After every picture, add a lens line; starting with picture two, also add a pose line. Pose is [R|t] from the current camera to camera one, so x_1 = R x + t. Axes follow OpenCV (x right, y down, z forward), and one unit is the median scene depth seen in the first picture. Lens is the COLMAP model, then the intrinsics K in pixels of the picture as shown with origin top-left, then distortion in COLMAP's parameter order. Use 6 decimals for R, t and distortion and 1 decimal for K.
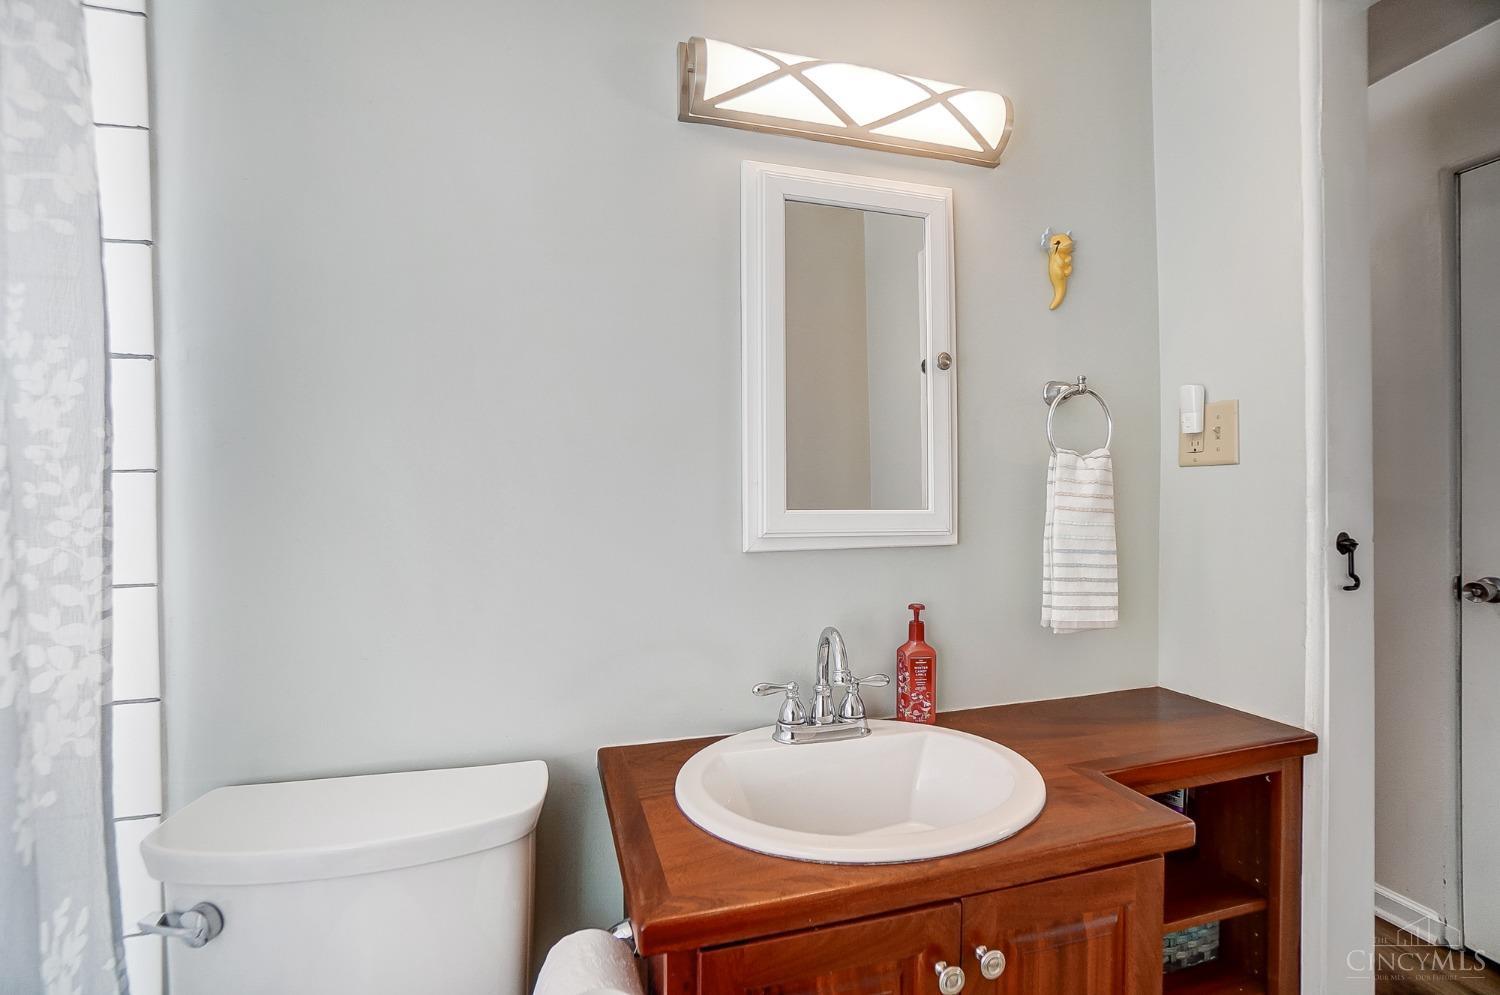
lens RADIAL K [[665.0, 0, 748.4], [0, 665.0, 494.8], [0, 0, 1]] dist [-0.062171, 0.021482]
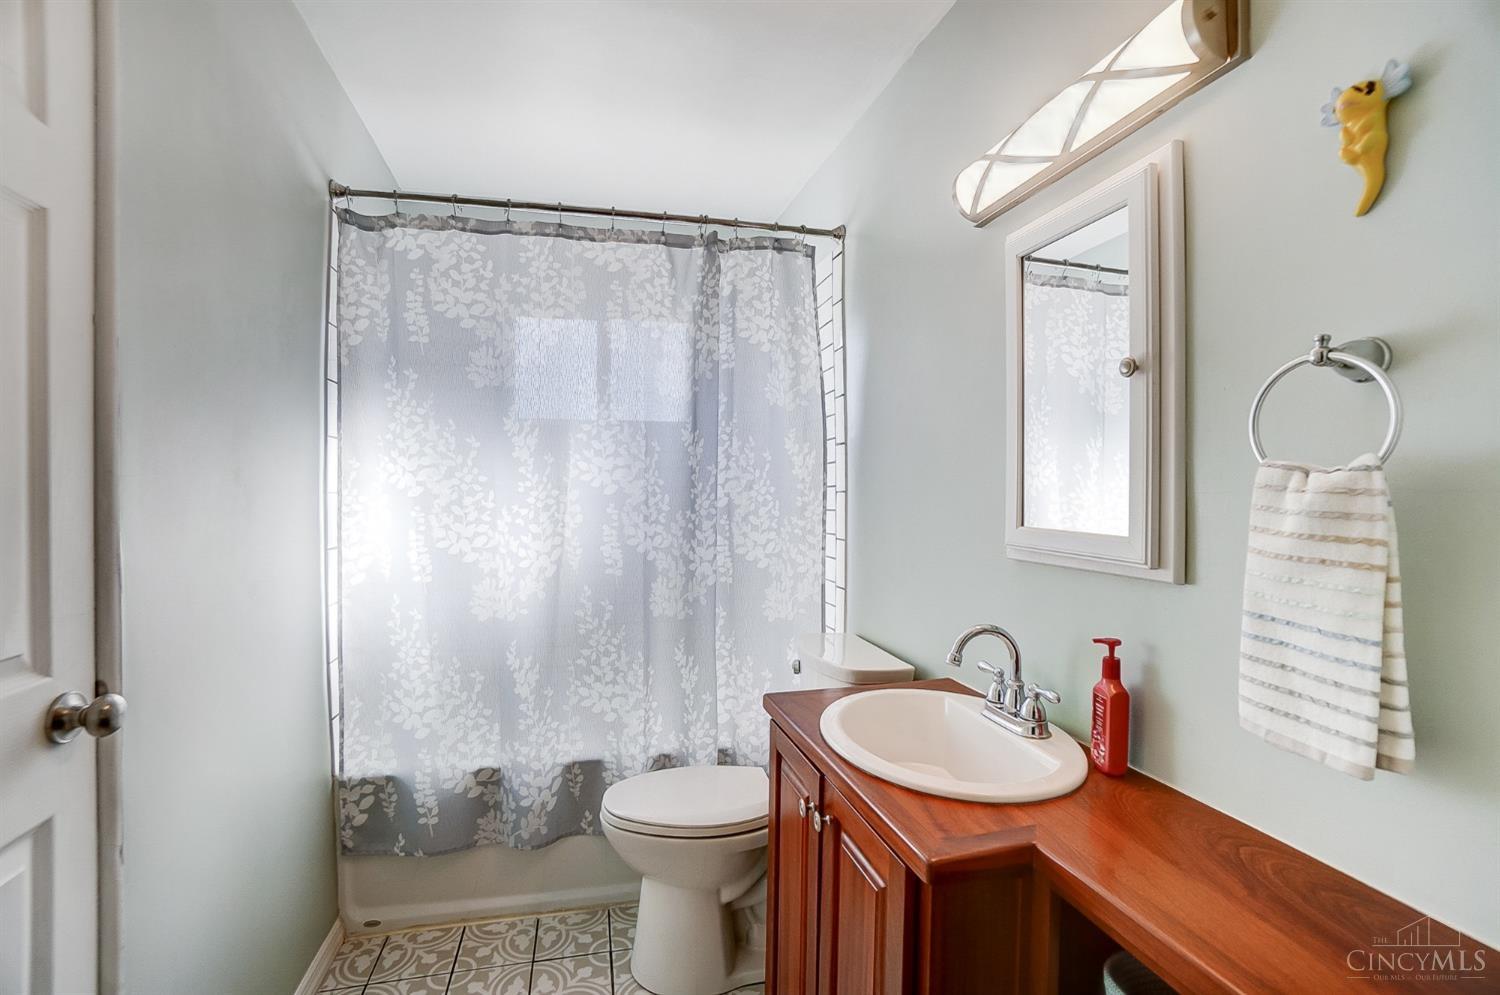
lens RADIAL K [[665.0, 0, 748.4], [0, 665.0, 494.8], [0, 0, 1]] dist [-0.062171, 0.021482]
pose [[-0.004778, 0.013021, -0.999904, 1.198112], [-0.005738, 0.999898, 0.013048, -0.043494], [0.999972, 0.005800, -0.004702, 0.522235]]
